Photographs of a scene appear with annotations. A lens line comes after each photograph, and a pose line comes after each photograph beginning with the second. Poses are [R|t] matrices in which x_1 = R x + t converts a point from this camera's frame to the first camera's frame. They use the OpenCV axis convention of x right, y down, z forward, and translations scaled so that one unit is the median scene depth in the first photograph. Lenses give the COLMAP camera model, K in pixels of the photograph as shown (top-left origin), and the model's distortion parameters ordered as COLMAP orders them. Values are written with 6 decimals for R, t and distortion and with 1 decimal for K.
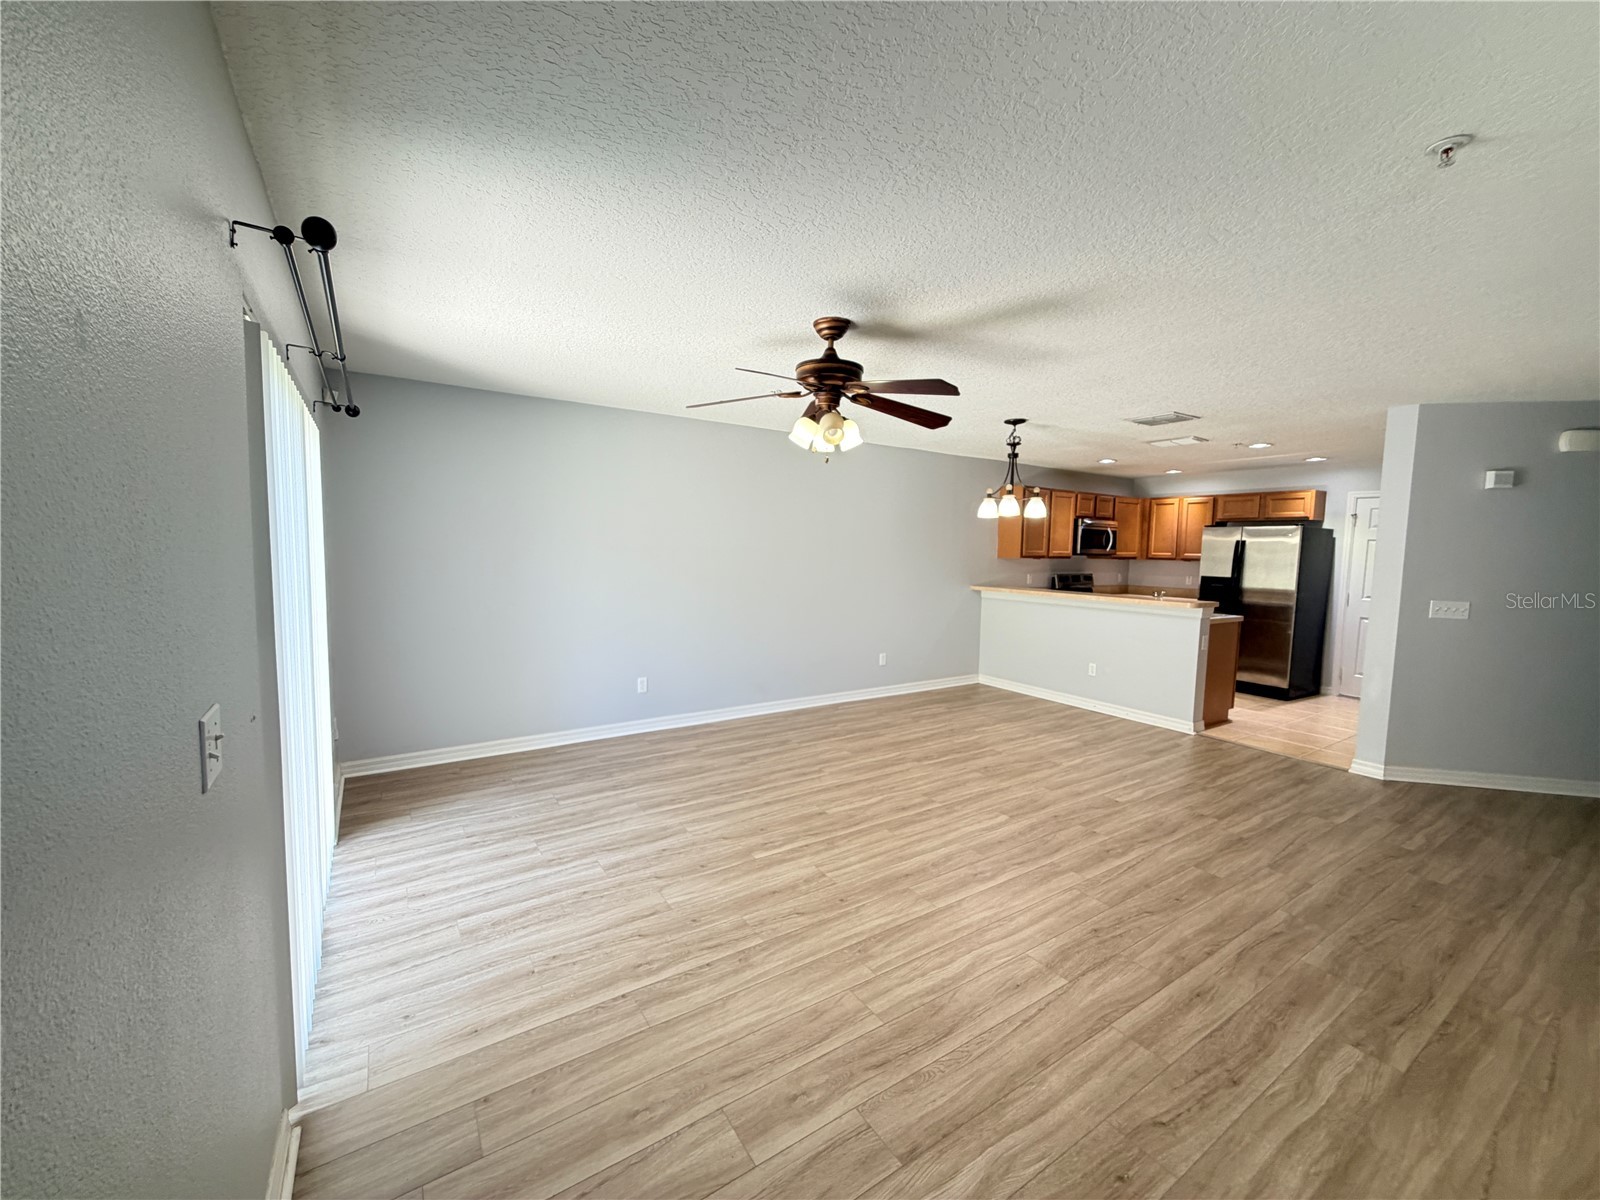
lens RADIAL K [[637.3, 0, 793.1], [0, 637.3, 598.1], [0, 0, 1]] dist [-0.000935, 0.000110]
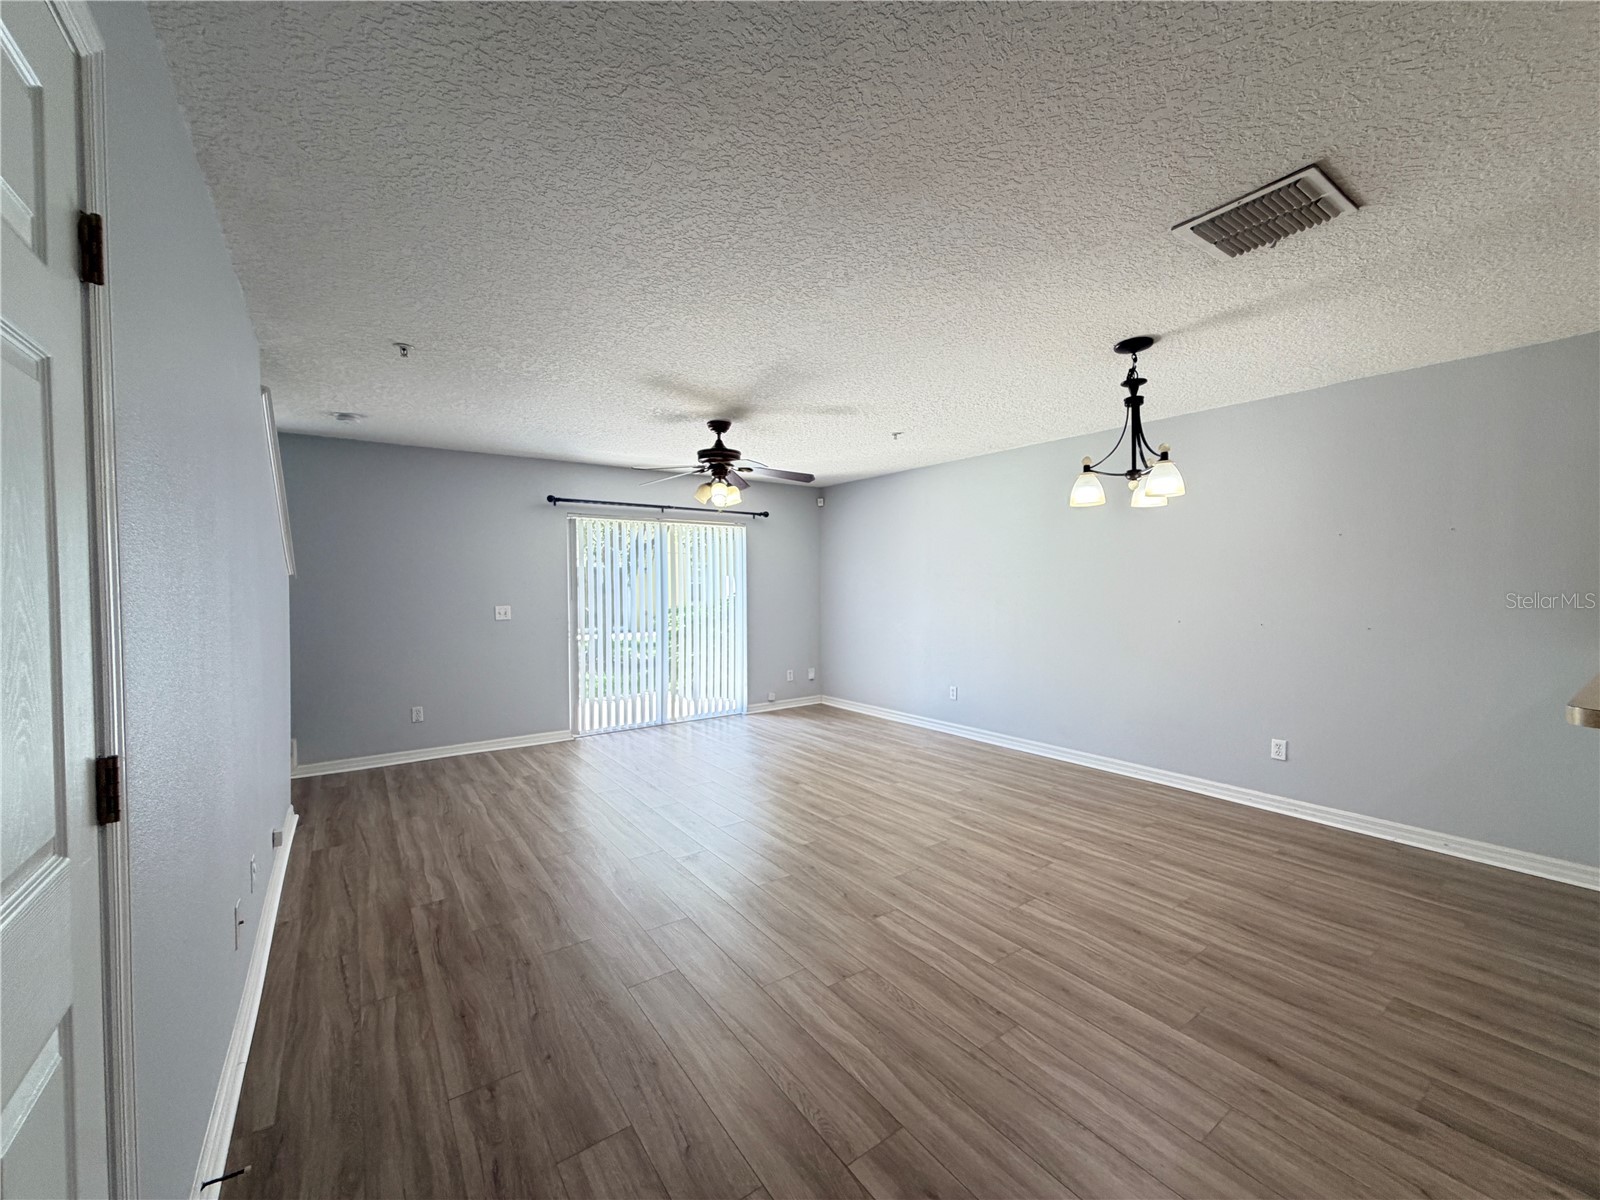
lens RADIAL K [[637.3, 0, 799.2], [0, 637.3, 600.3], [0, 0, 1]] dist [-0.000935, 0.000110]
pose [[0.043220, 0.006122, -0.999047, 0.907477], [-0.074710, 0.997201, 0.002878, -0.014600], [0.996268, 0.074514, 0.043556, 0.653752]]
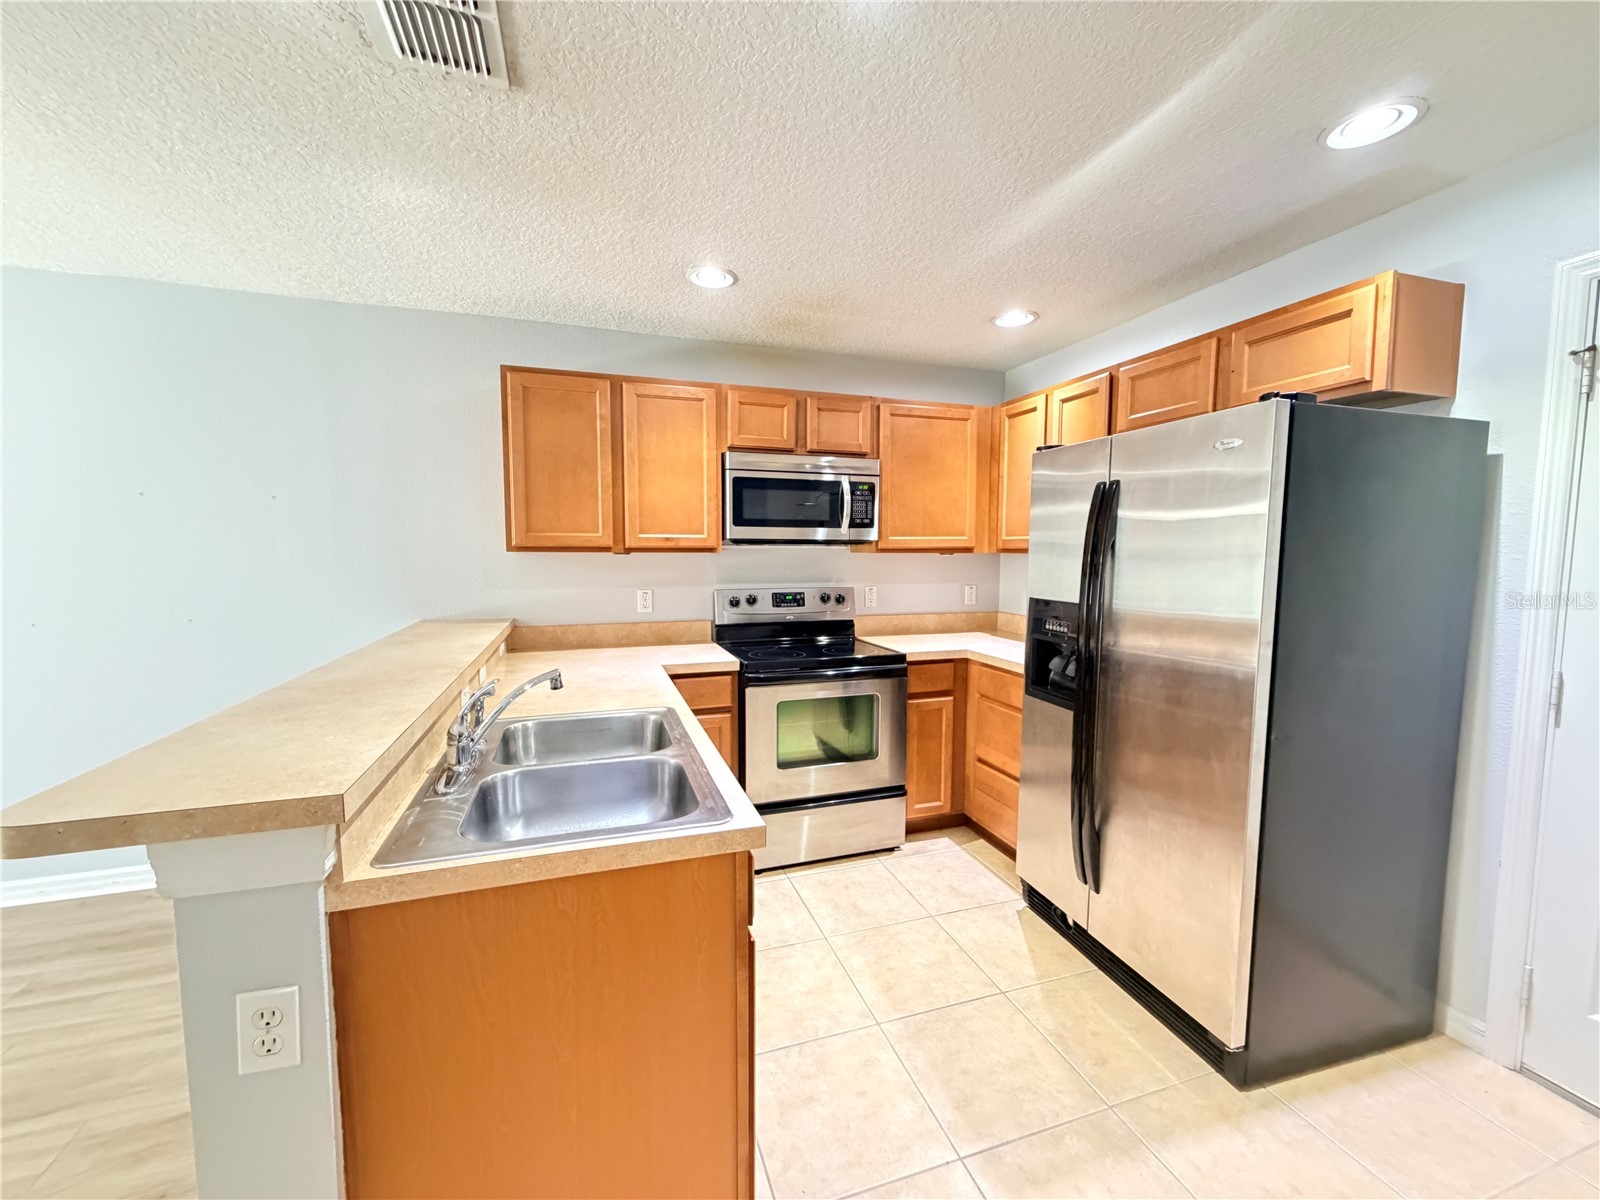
lens RADIAL K [[637.3, 0, 794.5], [0, 637.3, 596.4], [0, 0, 1]] dist [-0.000935, 0.000110]
pose [[0.965850, 0.002063, -0.259094, 0.869328], [-0.003782, 0.999974, -0.006135, -0.046949], [0.259075, 0.006905, 0.965833, 0.917333]]
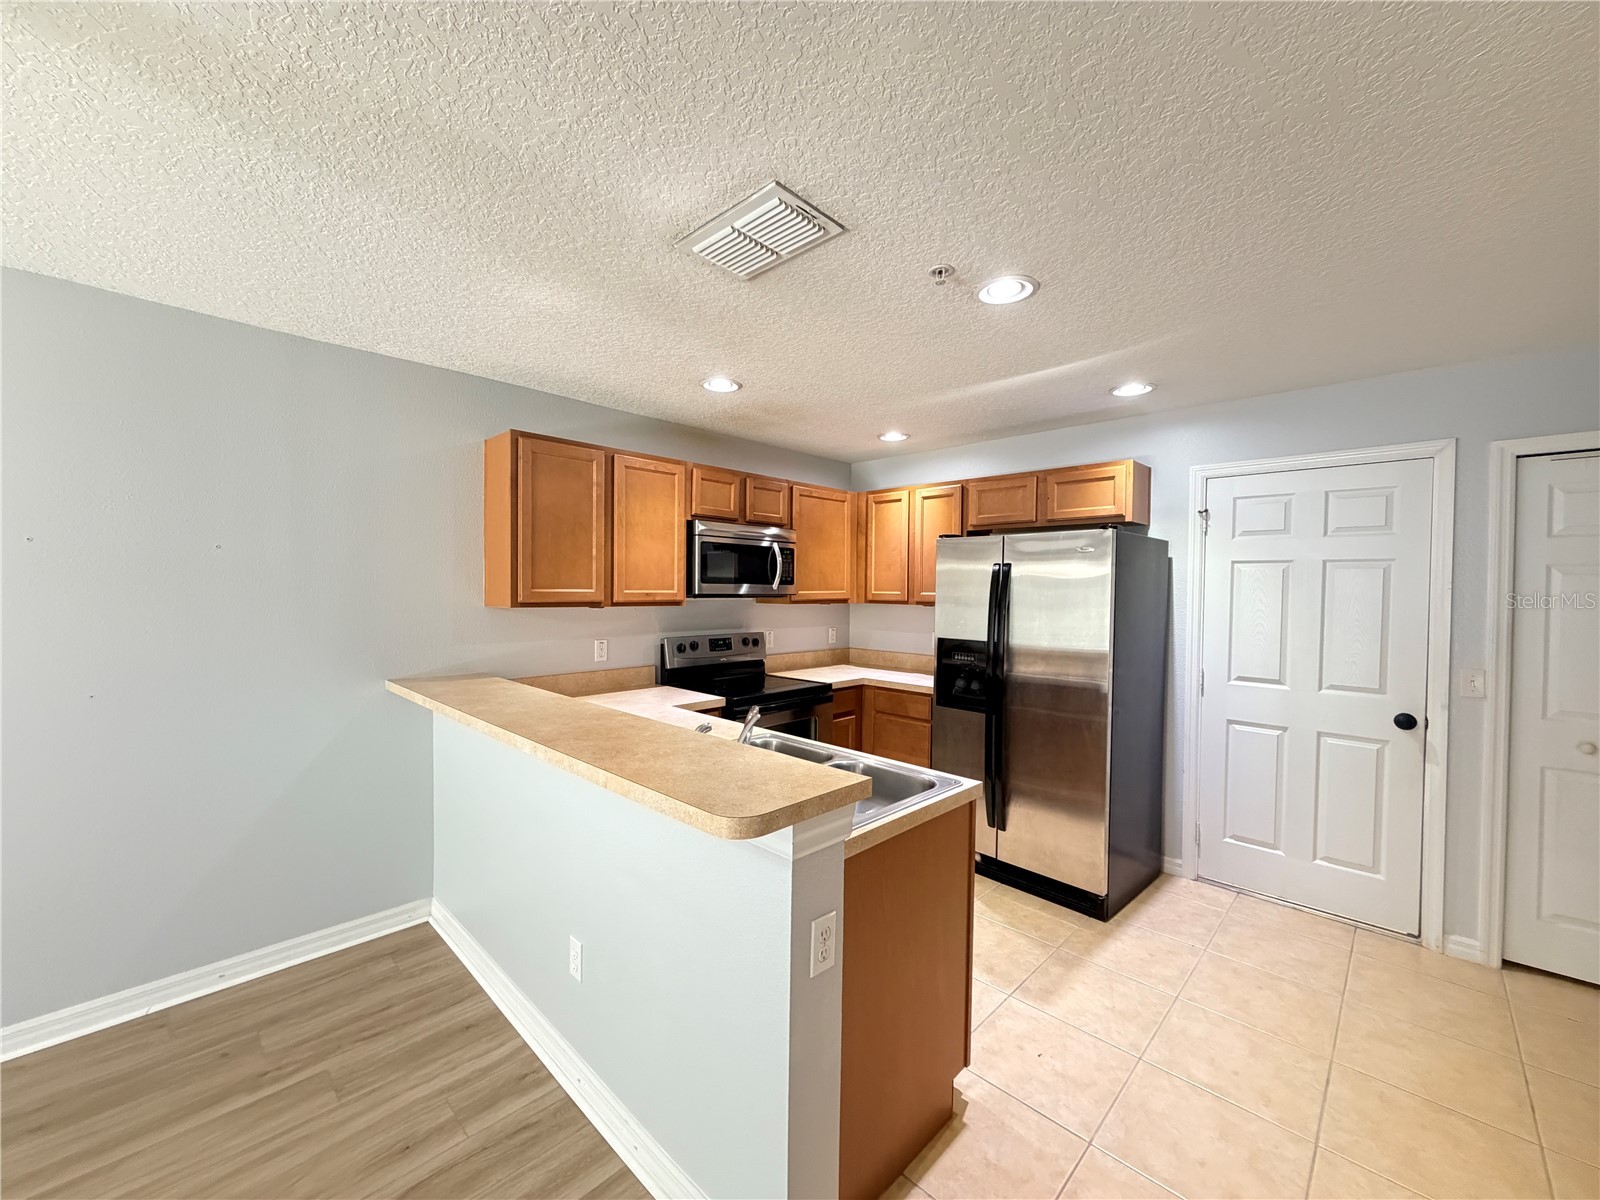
lens RADIAL K [[637.3, 0, 793.1], [0, 637.3, 596.9], [0, 0, 1]] dist [-0.000935, 0.000110]
pose [[0.976747, -0.013123, 0.213991, 0.613216], [0.026065, 0.997990, -0.057769, -0.058266], [-0.212803, 0.062004, 0.975126, 0.781152]]
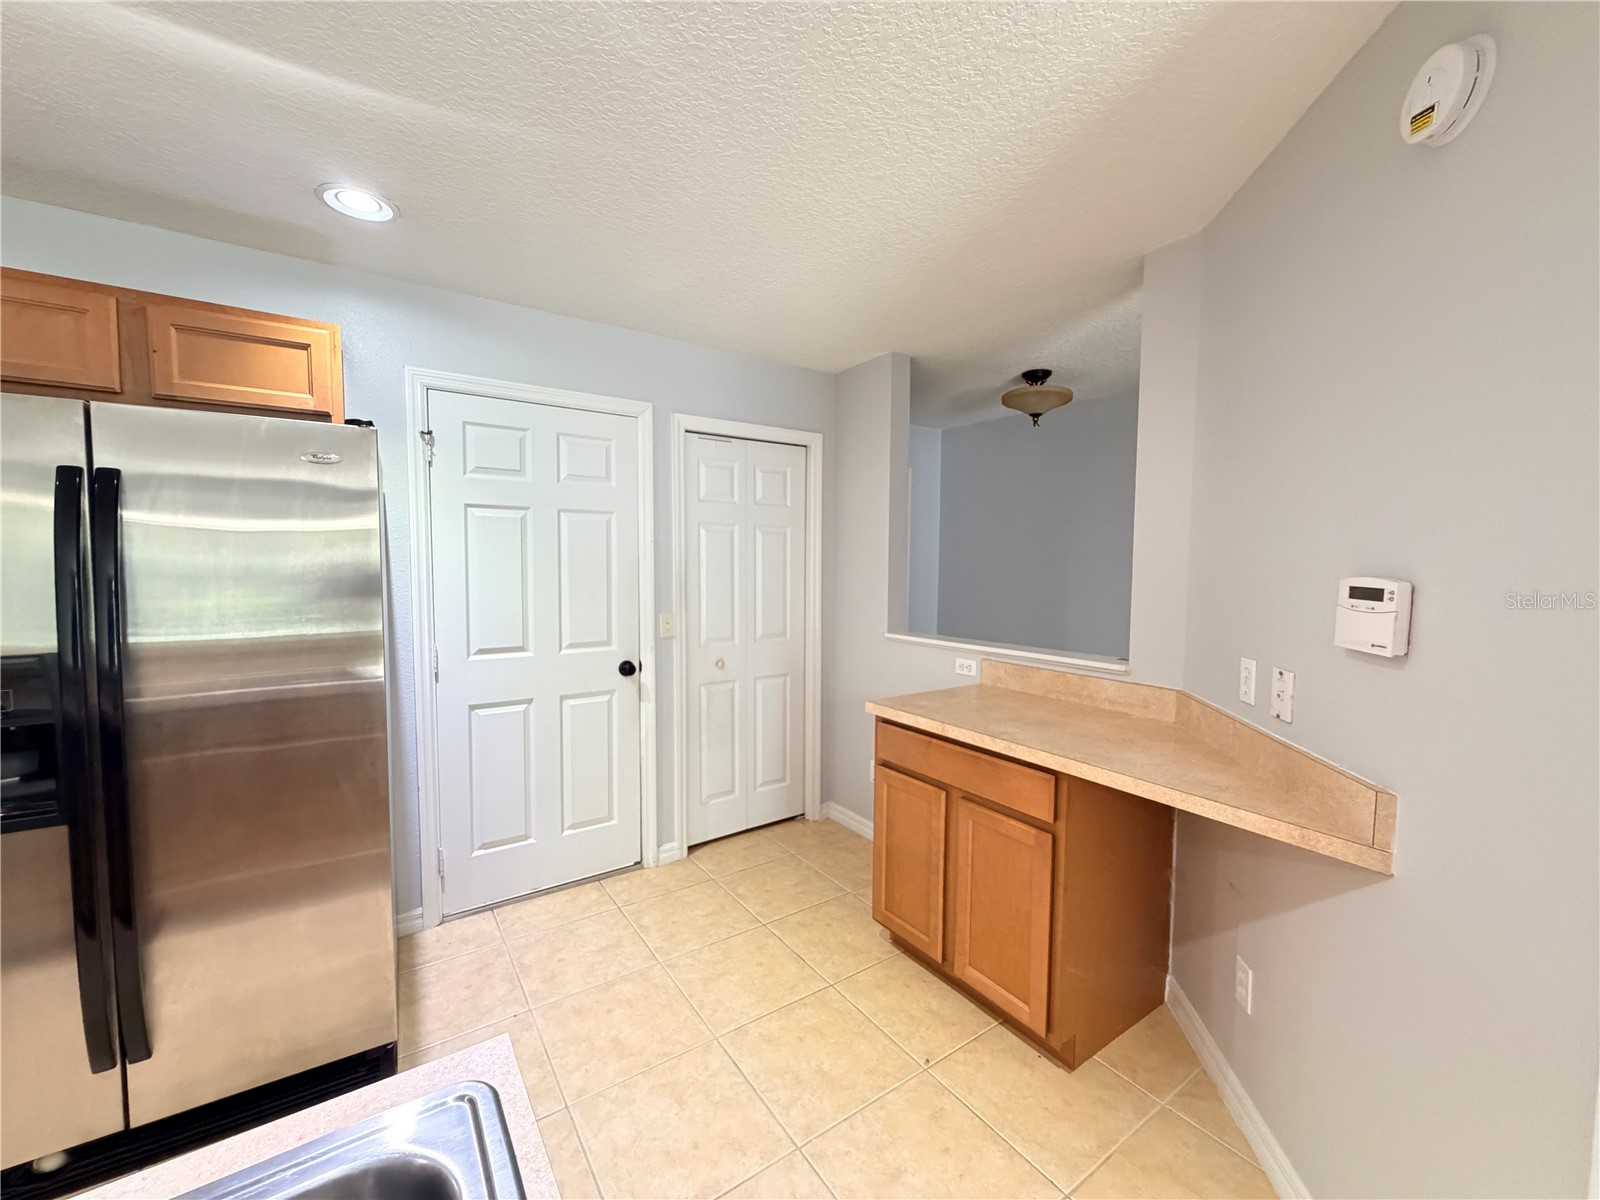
lens RADIAL K [[637.3, 0, 795.9], [0, 637.3, 600.0], [0, 0, 1]] dist [-0.000935, 0.000110]
pose [[-0.019654, -0.079965, 0.996604, 0.672769], [0.075668, 0.993819, 0.081234, -0.065675], [-0.996939, 0.077008, -0.013481, 1.064029]]
